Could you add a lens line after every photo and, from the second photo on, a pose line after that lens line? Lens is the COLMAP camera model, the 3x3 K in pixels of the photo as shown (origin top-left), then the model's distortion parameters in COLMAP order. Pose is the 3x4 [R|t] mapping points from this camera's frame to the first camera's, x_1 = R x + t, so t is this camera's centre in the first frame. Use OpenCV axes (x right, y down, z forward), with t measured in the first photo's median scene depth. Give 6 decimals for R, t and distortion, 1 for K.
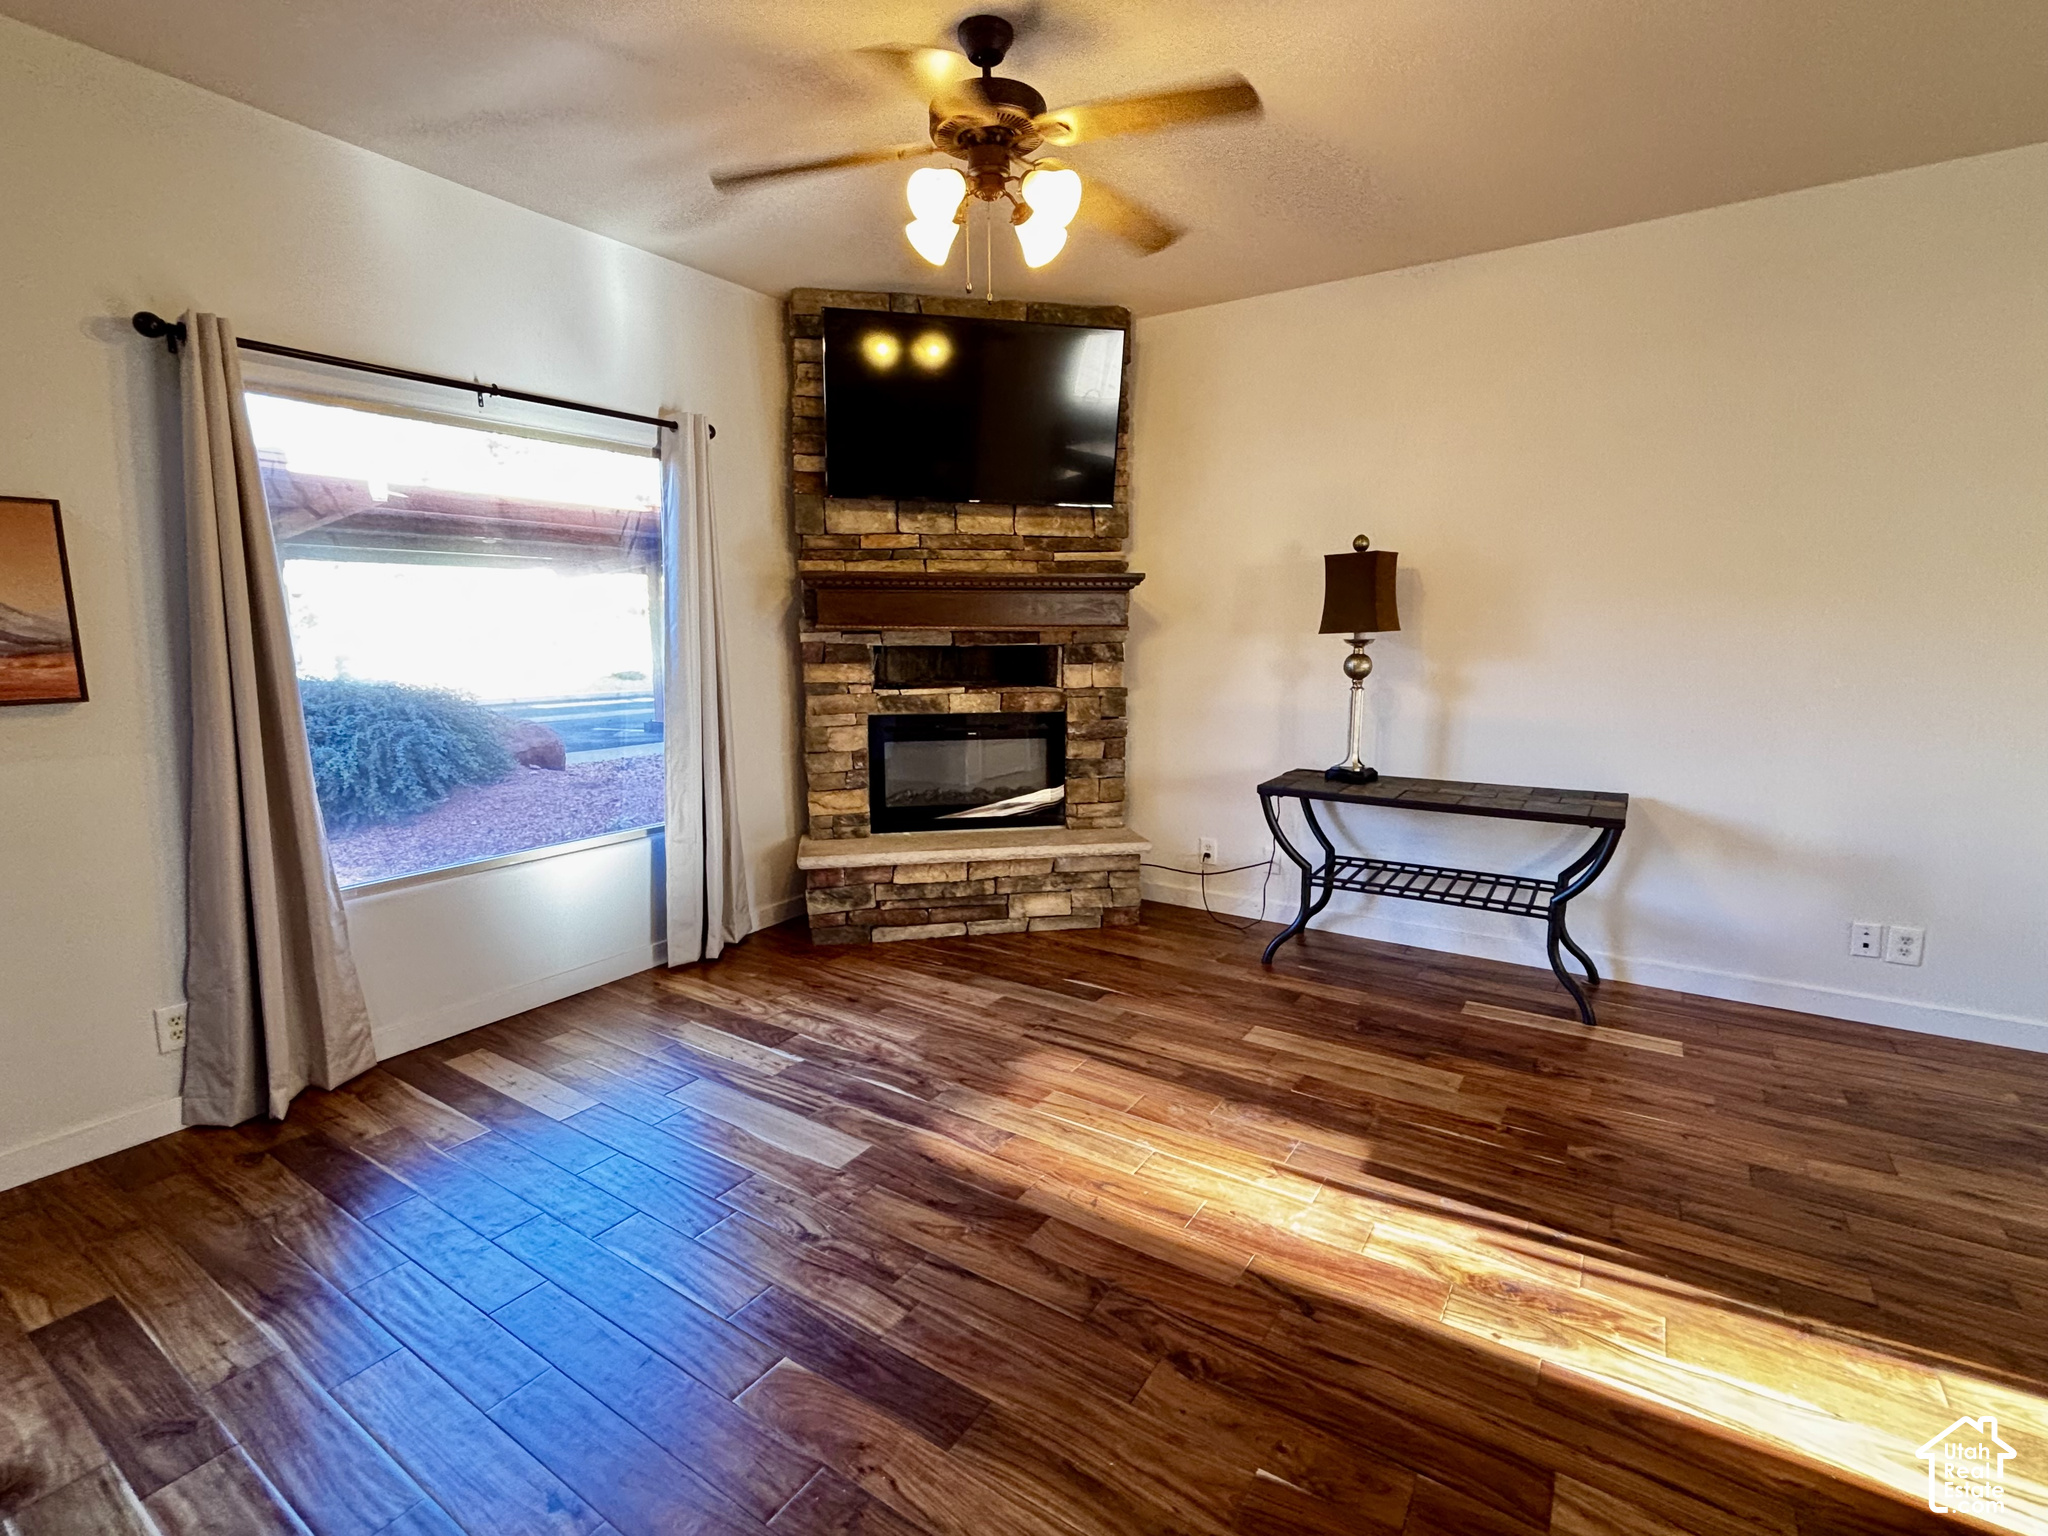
lens RADIAL K [[936.5, 0, 1024.0], [0, 936.5, 768.0], [0, 0, 1]] dist [0.001153, 0.000019]
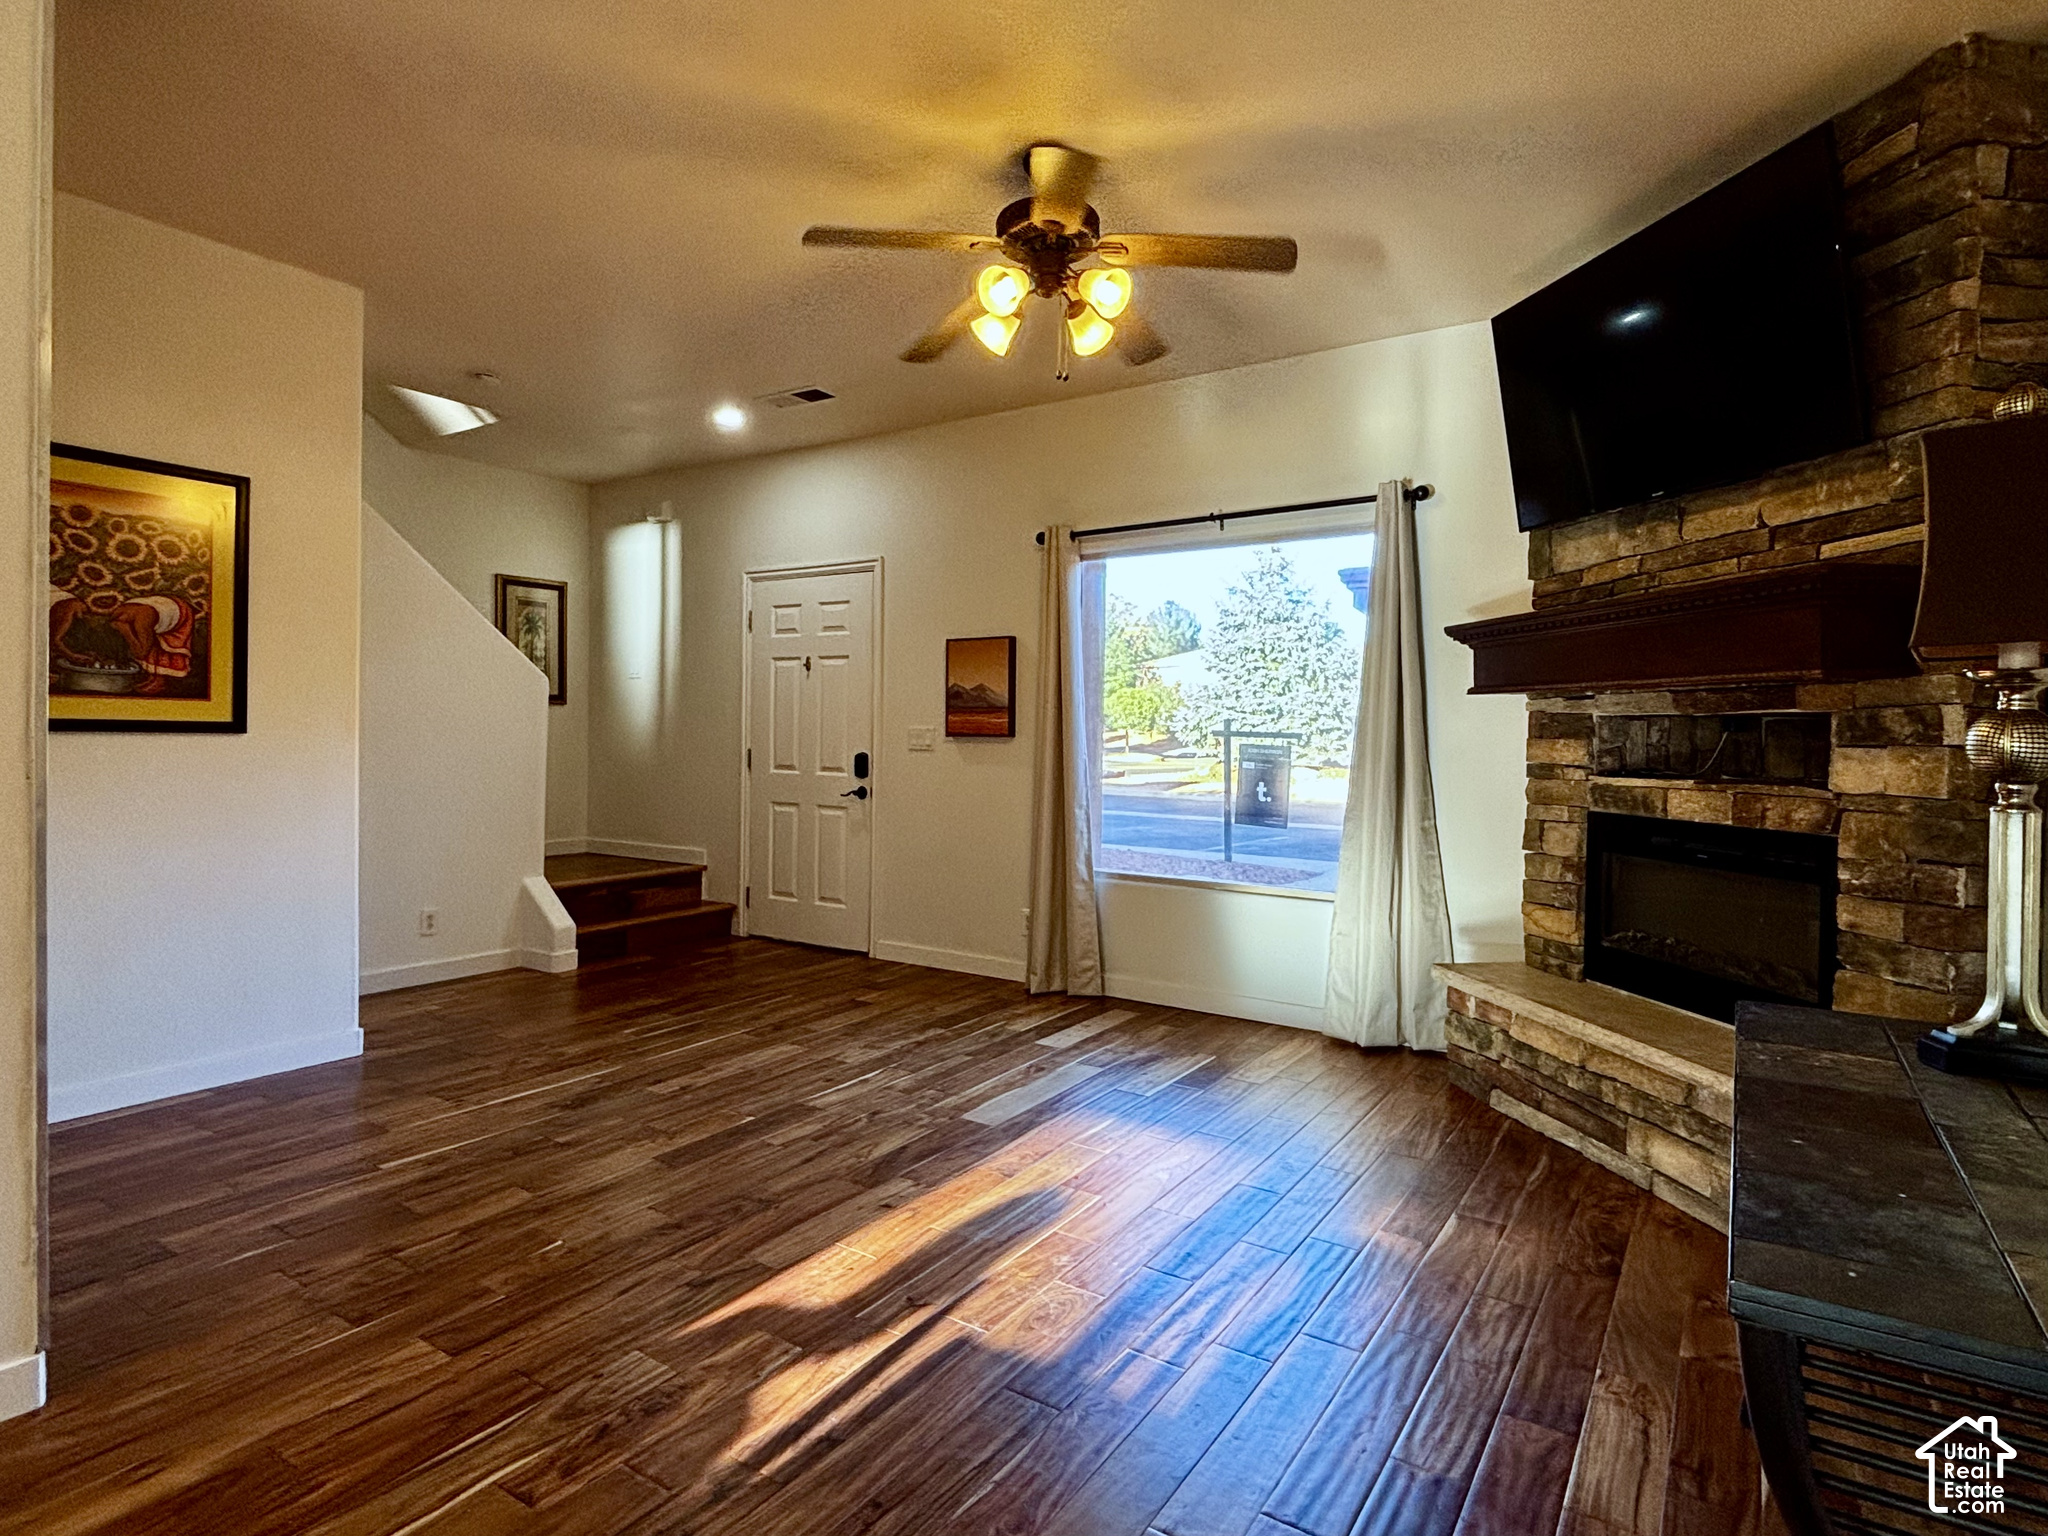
lens RADIAL K [[1094.2, 0, 1022.8], [0, 1094.2, 736.5], [0, 0, 1]] dist [-0.000122, -0.000373]
pose [[-0.007146, 0.003323, -0.999969, 0.691561], [-0.164137, 0.986428, 0.004451, -0.045921], [0.986412, 0.164164, -0.006504, 0.570831]]
